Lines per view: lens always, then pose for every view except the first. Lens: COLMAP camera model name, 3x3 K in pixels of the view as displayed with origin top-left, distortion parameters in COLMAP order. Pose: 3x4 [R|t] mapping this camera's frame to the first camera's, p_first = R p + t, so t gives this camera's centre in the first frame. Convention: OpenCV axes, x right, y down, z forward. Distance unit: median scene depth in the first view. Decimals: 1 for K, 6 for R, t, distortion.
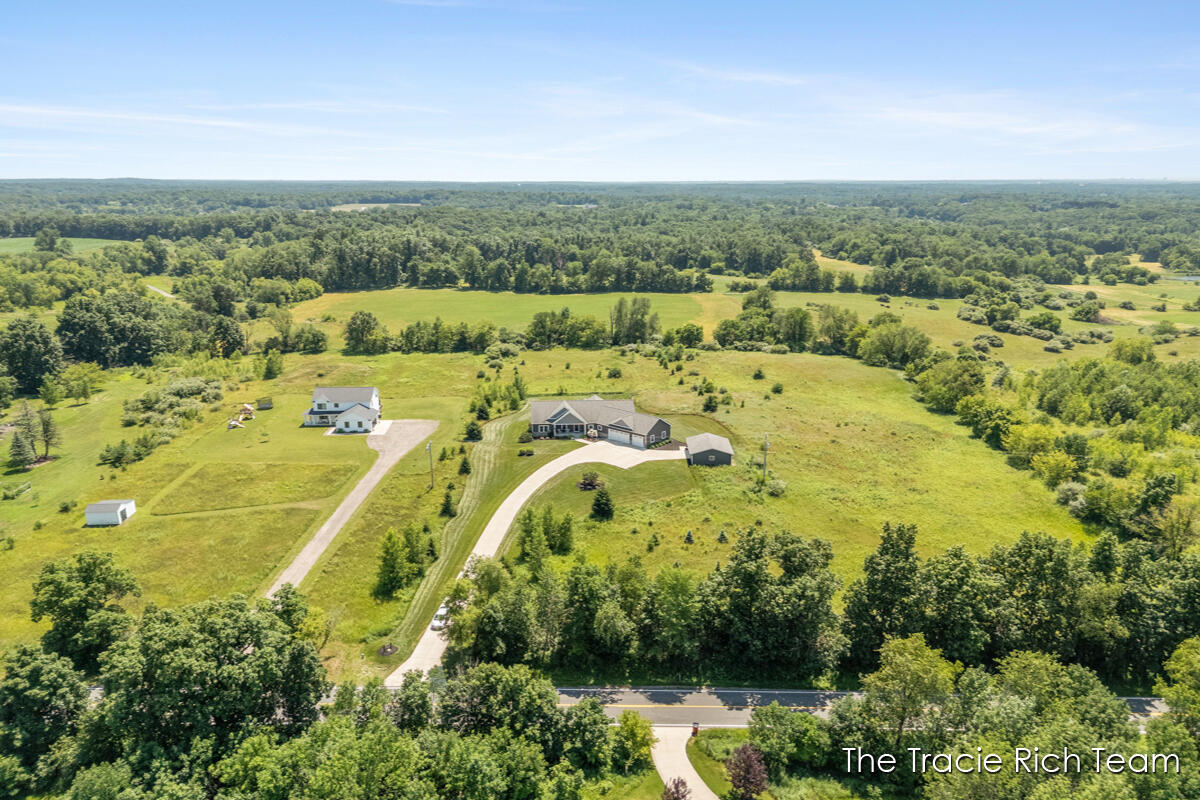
lens RADIAL K [[886.4, 0, 600.0], [0, 886.4, 400.0], [0, 0, 1]] dist [0.089996, -0.115406]
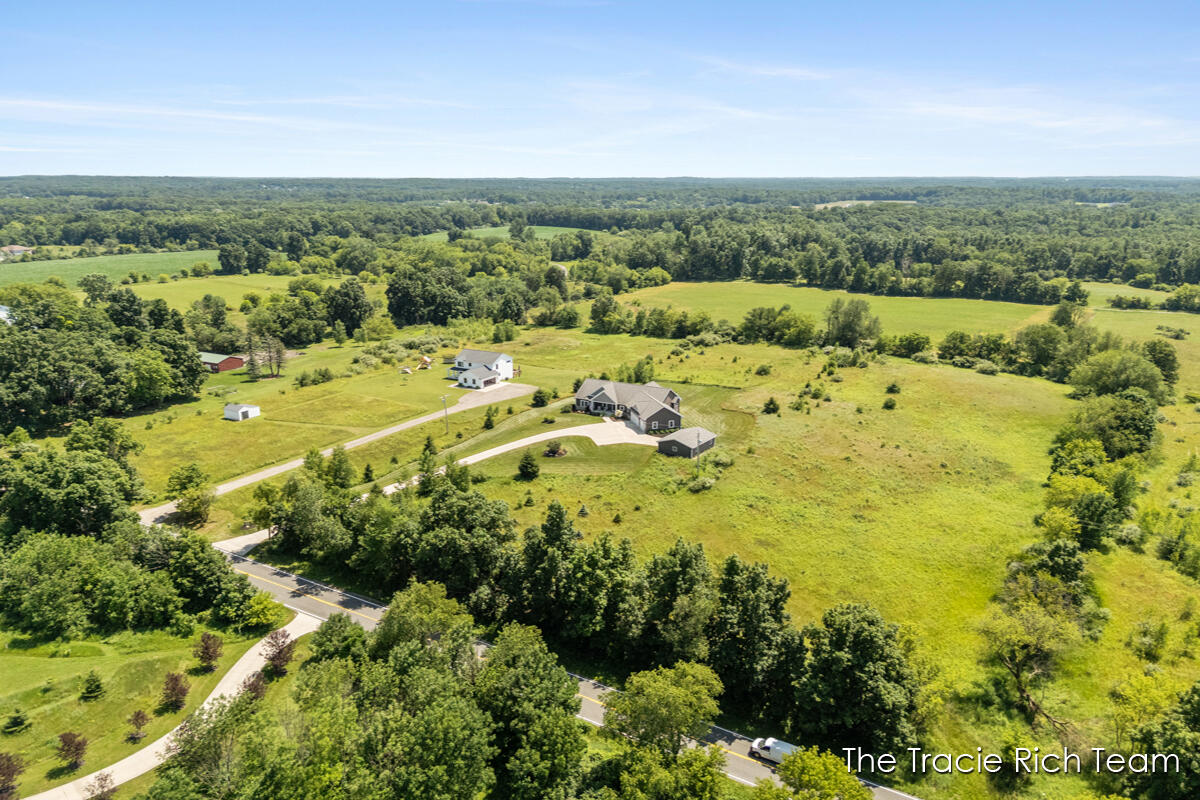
lens RADIAL K [[886.4, 0, 600.0], [0, 886.4, 400.0], [0, 0, 1]] dist [0.089996, -0.115406]
pose [[0.844609, 0.130719, -0.519180, 0.199976], [-0.128962, 0.990855, 0.039679, -0.007008], [0.519619, 0.033441, 0.853743, 0.025928]]
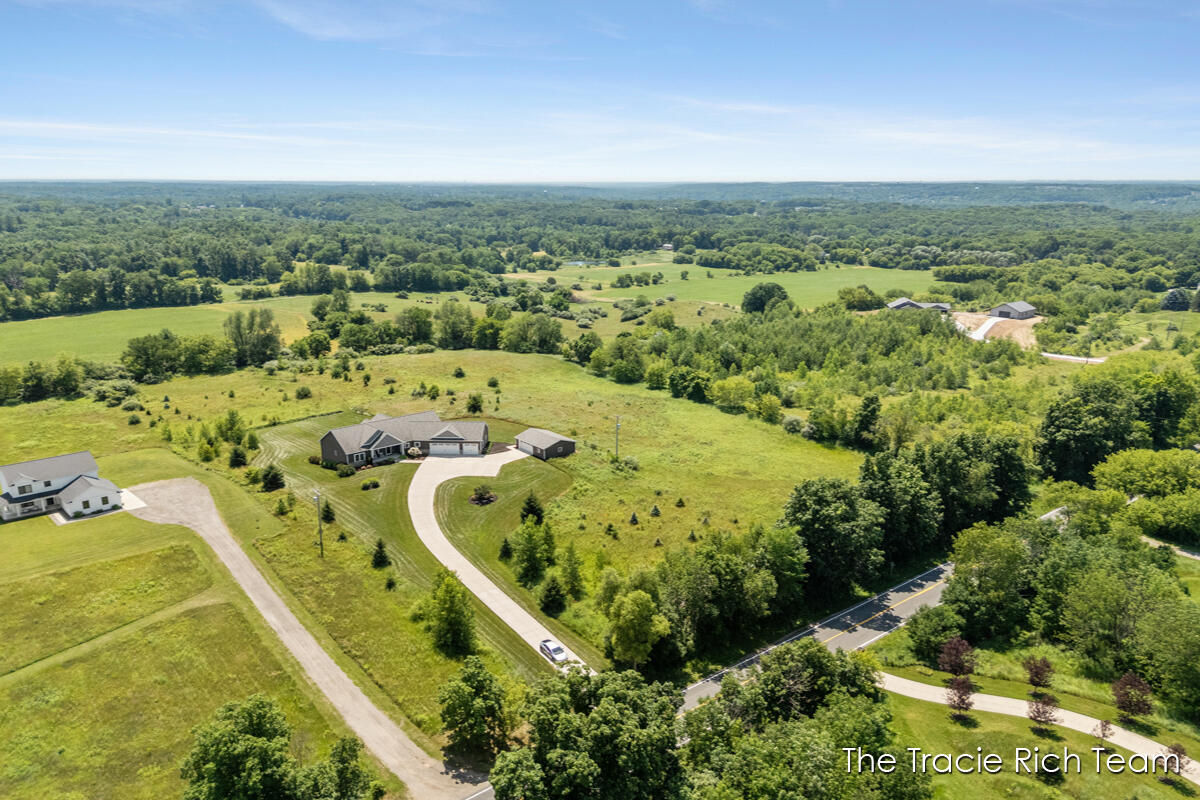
lens RADIAL K [[886.4, 0, 600.0], [0, 886.4, 400.0], [0, 0, 1]] dist [0.089996, -0.115406]
pose [[0.771770, -0.151281, 0.617645, -0.161463], [0.151405, 0.987072, 0.052579, -0.013327], [-0.617615, 0.052936, 0.784697, 0.054126]]
